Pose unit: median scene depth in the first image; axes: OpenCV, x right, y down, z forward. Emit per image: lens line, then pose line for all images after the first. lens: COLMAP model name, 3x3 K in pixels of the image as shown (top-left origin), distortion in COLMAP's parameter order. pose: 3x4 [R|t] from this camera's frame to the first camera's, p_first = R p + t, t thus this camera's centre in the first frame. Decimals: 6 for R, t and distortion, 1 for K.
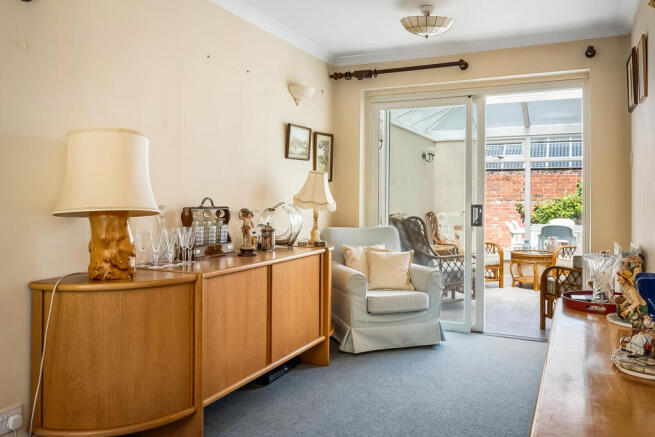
lens RADIAL K [[527.5, 0, 326.9], [0, 527.5, 214.2], [0, 0, 1]] dist [-0.001275, -0.000388]
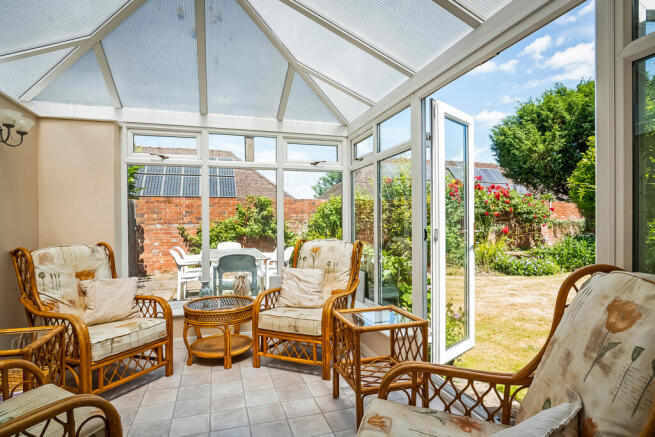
lens RADIAL K [[362.8, 0, 326.2], [0, 362.8, 217.9], [0, 0, 1]] dist [-0.000714, -0.001680]
pose [[0.732653, -0.002948, 0.680597, 0.174060], [0.032218, 0.999020, -0.030355, -0.013164], [-0.679840, 0.044168, 0.732029, 0.546133]]
